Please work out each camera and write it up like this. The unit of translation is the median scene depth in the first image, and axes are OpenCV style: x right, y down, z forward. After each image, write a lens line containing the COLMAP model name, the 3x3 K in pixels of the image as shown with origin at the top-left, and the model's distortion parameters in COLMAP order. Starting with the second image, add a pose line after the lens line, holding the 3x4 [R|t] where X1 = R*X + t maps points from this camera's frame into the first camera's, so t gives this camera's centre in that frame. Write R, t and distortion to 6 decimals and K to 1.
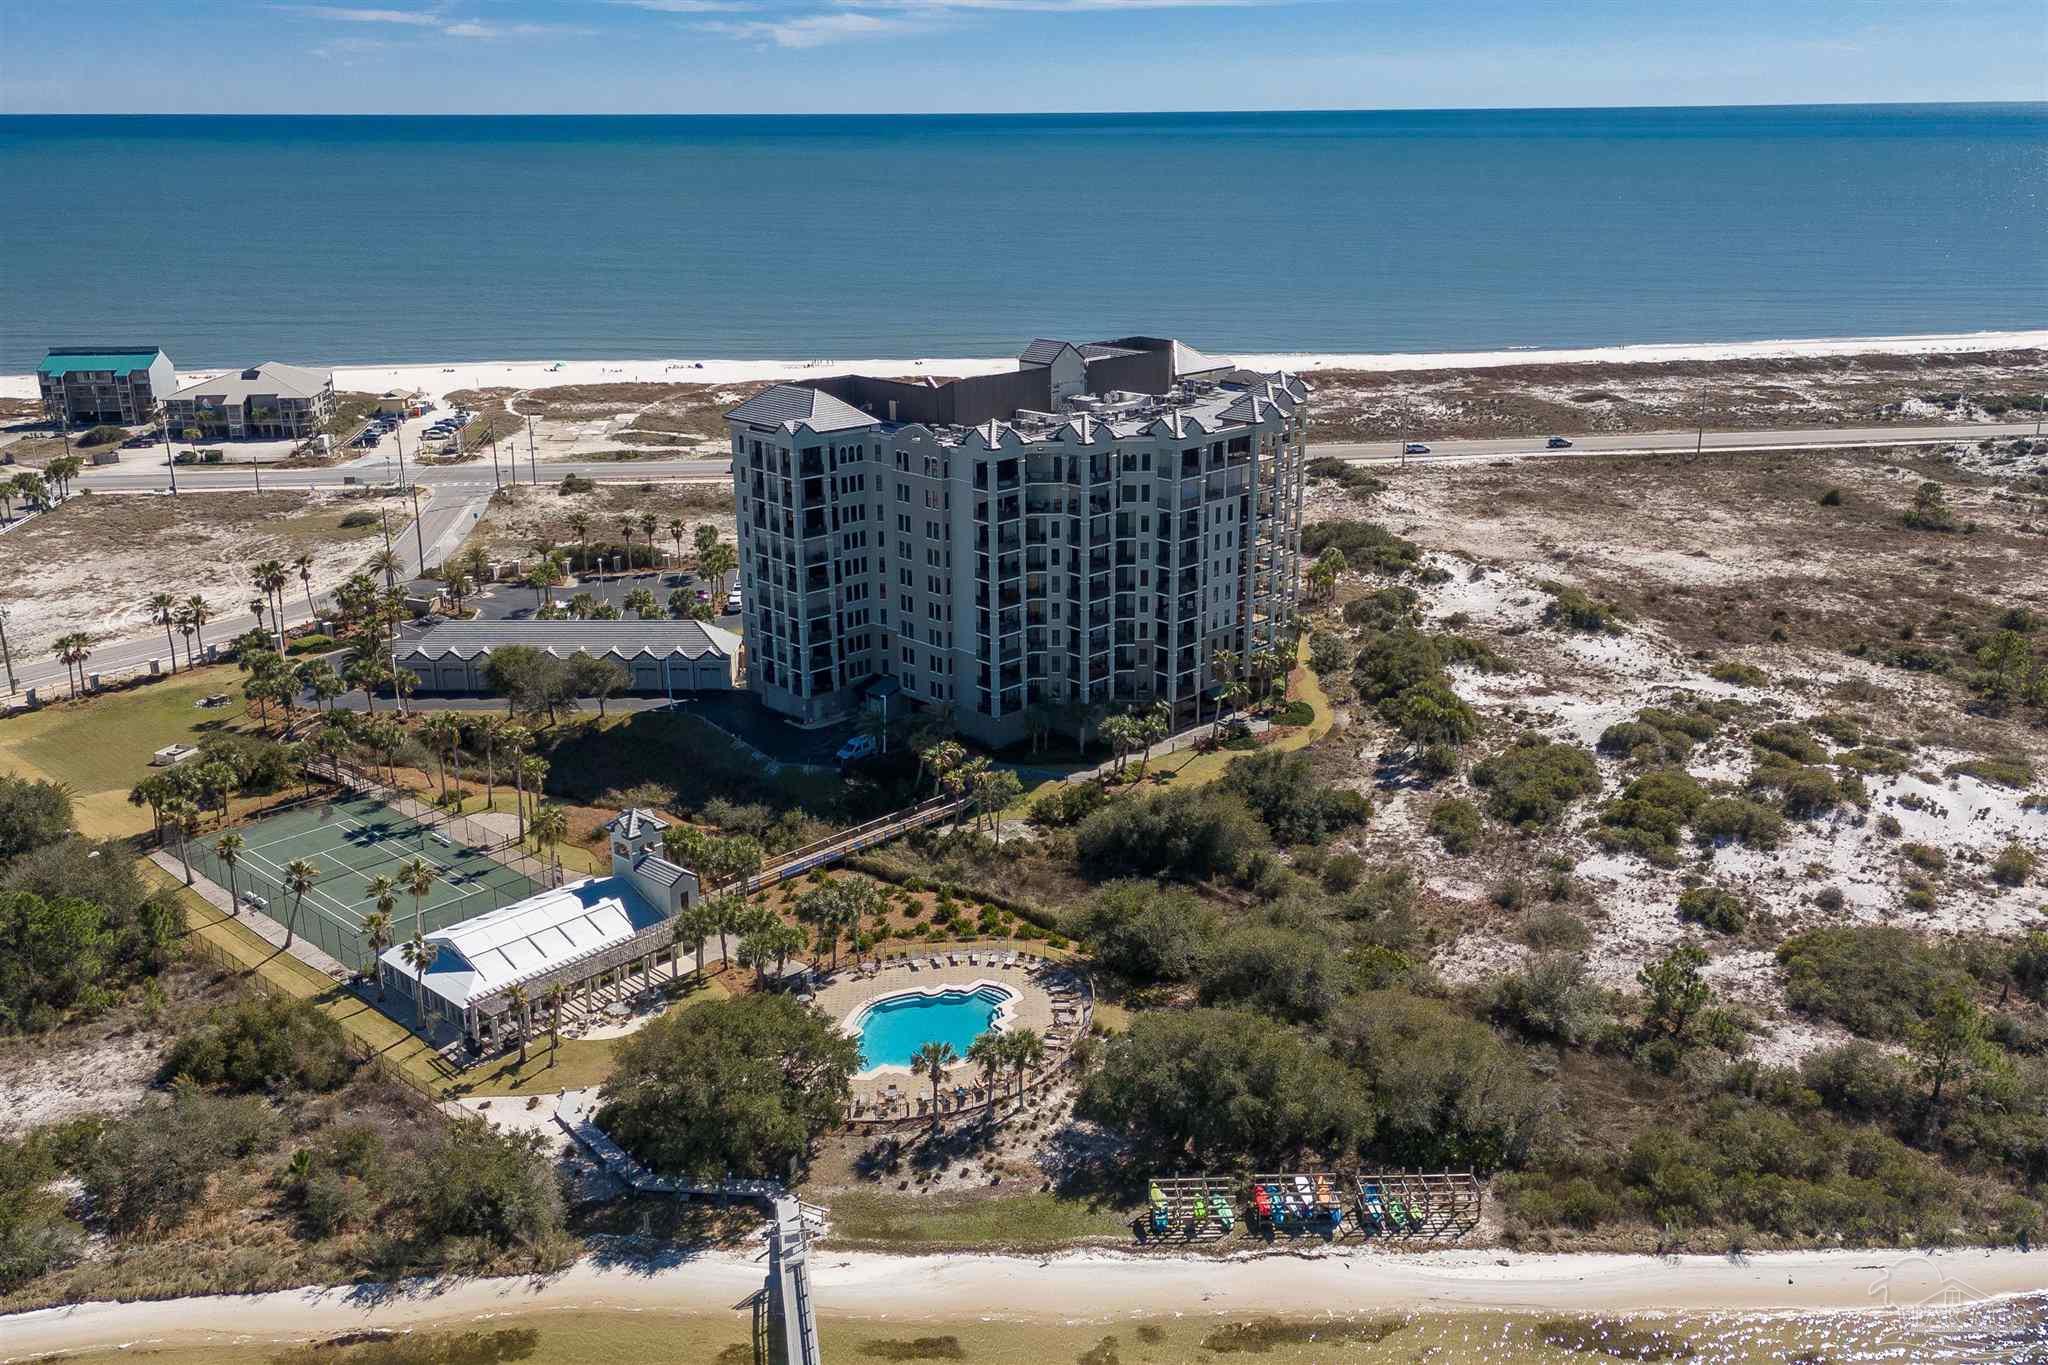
lens RADIAL K [[1778.1, 0, 1024.0], [0, 1778.1, 682.5], [0, 0, 1]] dist [0.124239, -0.174012]
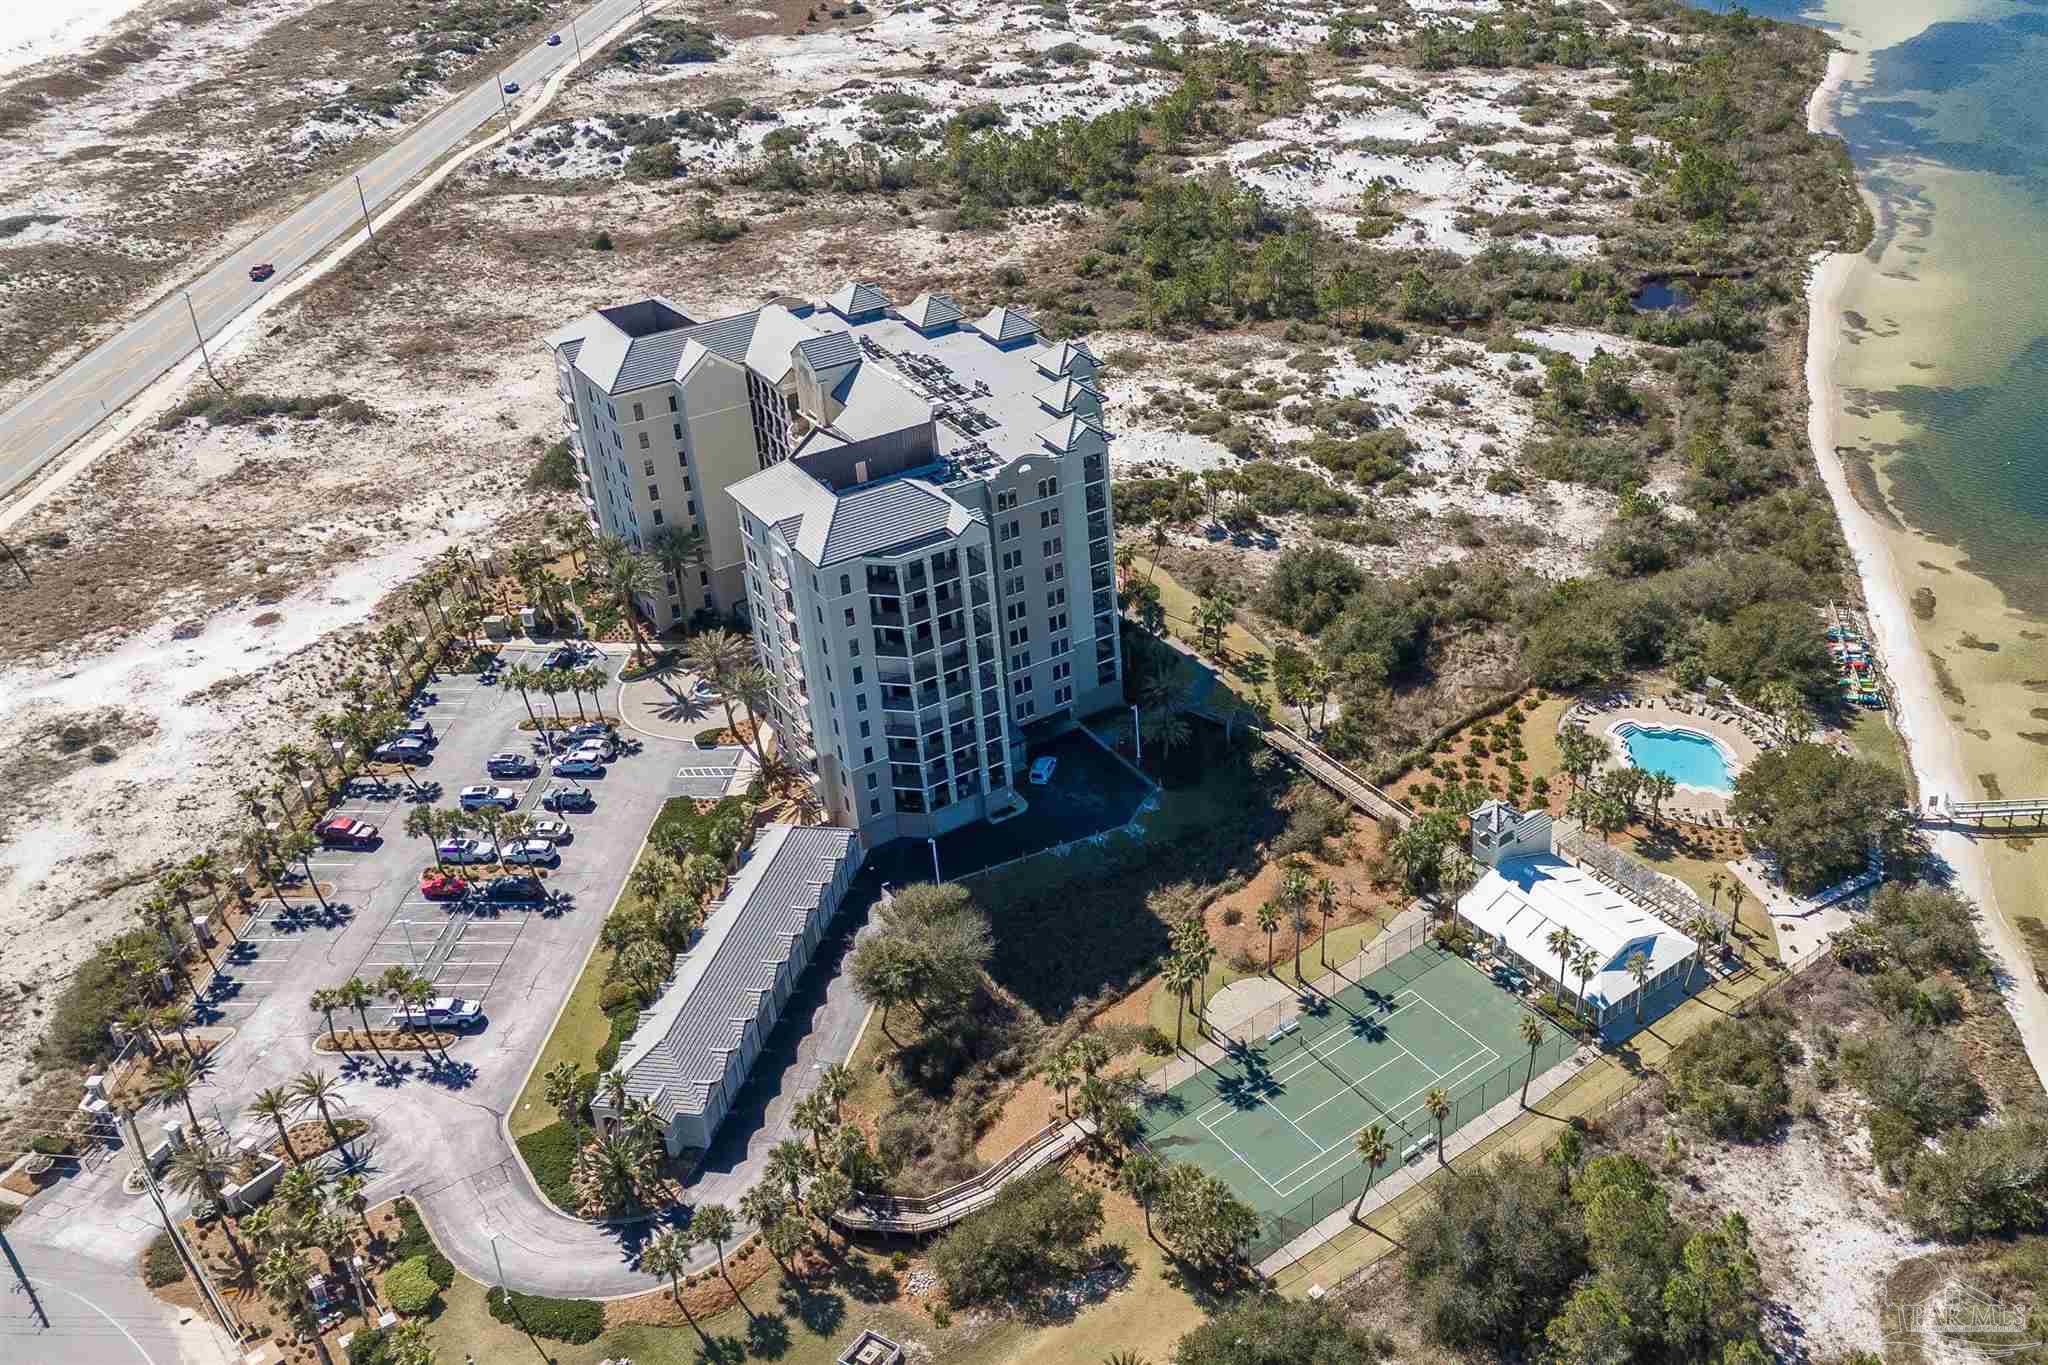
lens RADIAL K [[1831.5, 0, 1208.6], [0, 1831.5, 675.8], [0, 0, 1]] dist [0.066525, -0.054867]
pose [[0.138488, -0.532587, 0.834968, -0.937037], [0.308509, 0.824342, 0.474640, -0.493472], [-0.941086, 0.191863, 0.278469, 0.637855]]
